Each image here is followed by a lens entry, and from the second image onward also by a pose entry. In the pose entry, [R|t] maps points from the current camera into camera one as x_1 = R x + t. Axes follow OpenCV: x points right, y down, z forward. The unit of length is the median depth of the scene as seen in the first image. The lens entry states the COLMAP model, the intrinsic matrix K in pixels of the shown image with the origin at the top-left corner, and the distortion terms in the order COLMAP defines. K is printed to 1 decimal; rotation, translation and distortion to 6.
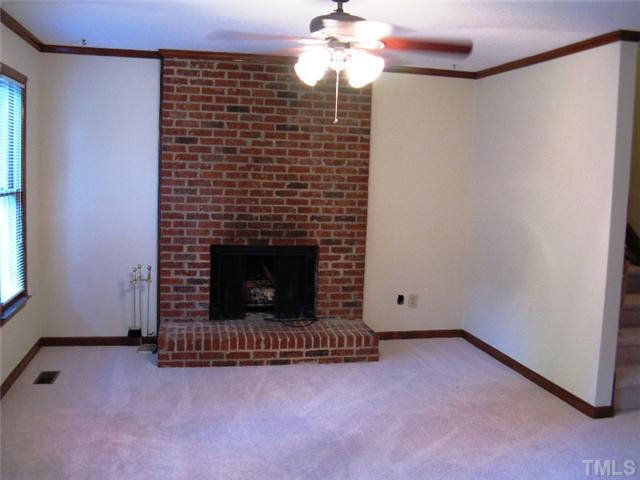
lens RADIAL K [[650.1, 0, 320.0], [0, 650.1, 240.0], [0, 0, 1]] dist [-0.152531, 0.012573]
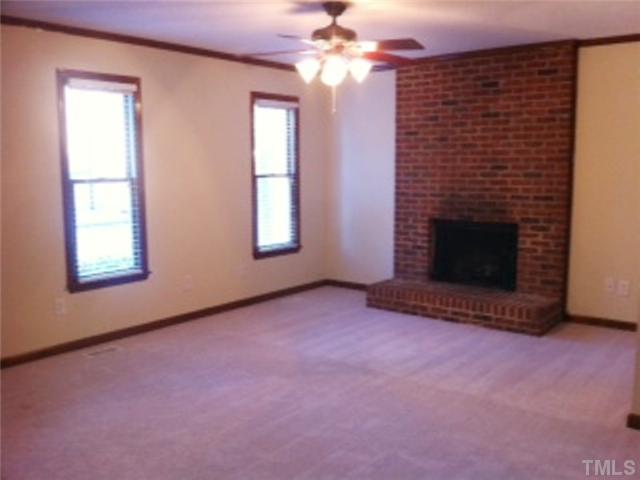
lens RADIAL K [[625.8, 0, 320.0], [0, 625.8, 240.0], [0, 0, 1]] dist [0.102947, -0.002429]
pose [[0.632808, 0.059694, -0.772004, 0.614030], [-0.062417, 0.997712, 0.025984, 0.030355], [0.771789, 0.031743, 0.635086, 0.090557]]
